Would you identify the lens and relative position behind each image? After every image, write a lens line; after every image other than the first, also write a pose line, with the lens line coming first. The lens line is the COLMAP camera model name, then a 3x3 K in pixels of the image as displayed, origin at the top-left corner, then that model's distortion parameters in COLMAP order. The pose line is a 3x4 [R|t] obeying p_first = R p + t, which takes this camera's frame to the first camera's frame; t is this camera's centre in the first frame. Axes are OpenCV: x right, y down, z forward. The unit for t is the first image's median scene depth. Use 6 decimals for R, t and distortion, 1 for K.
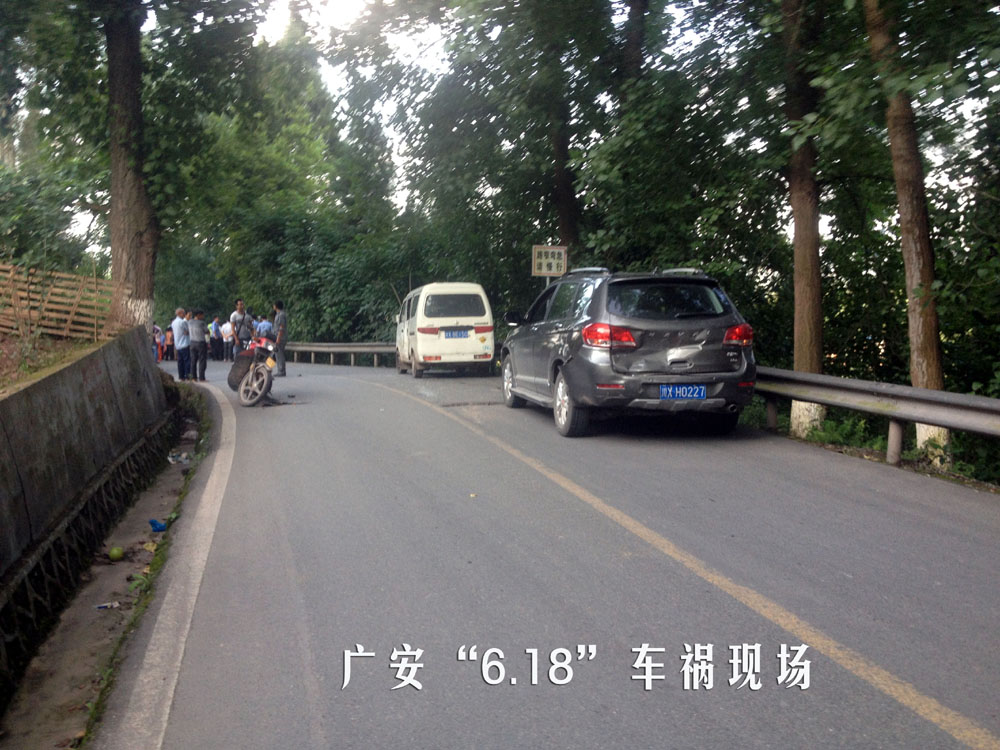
lens RADIAL K [[1007.3, 0, 500.0], [0, 1007.3, 375.0], [0, 0, 1]] dist [0.390689, -0.662394]
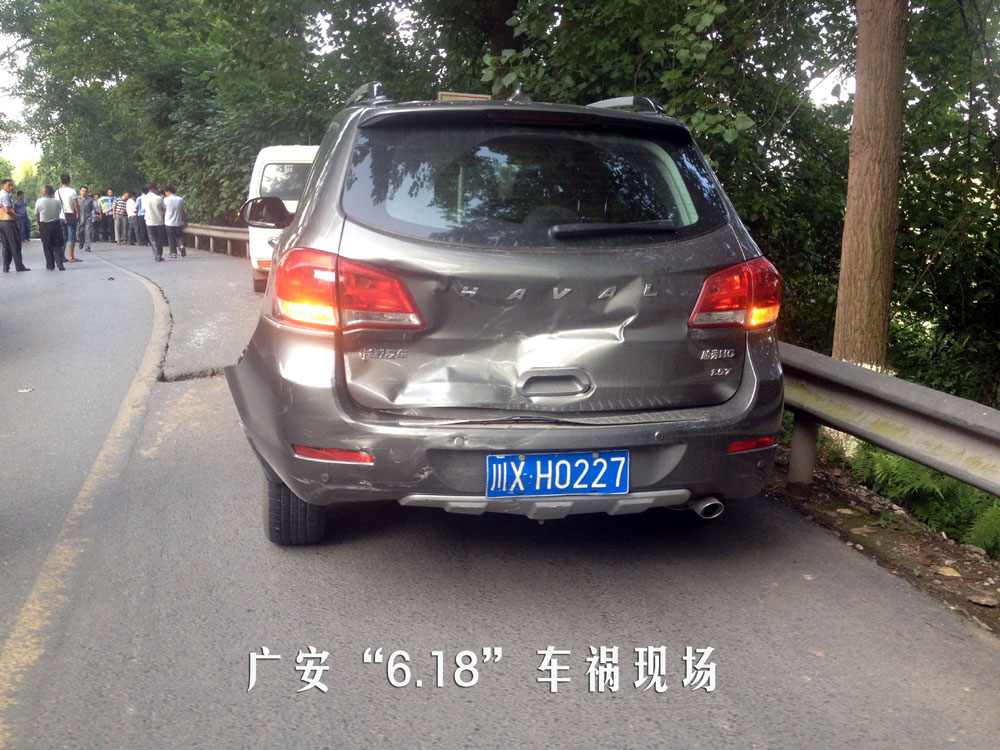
lens RADIAL K [[1007.3, 0, 500.0], [0, 1007.3, 375.0], [0, 0, 1]] dist [0.390689, -0.662394]
pose [[0.999619, 0.026723, 0.006902, 0.155804], [-0.027330, 0.993258, 0.112658, -0.049545], [-0.003845, -0.112804, 0.993610, 0.676809]]
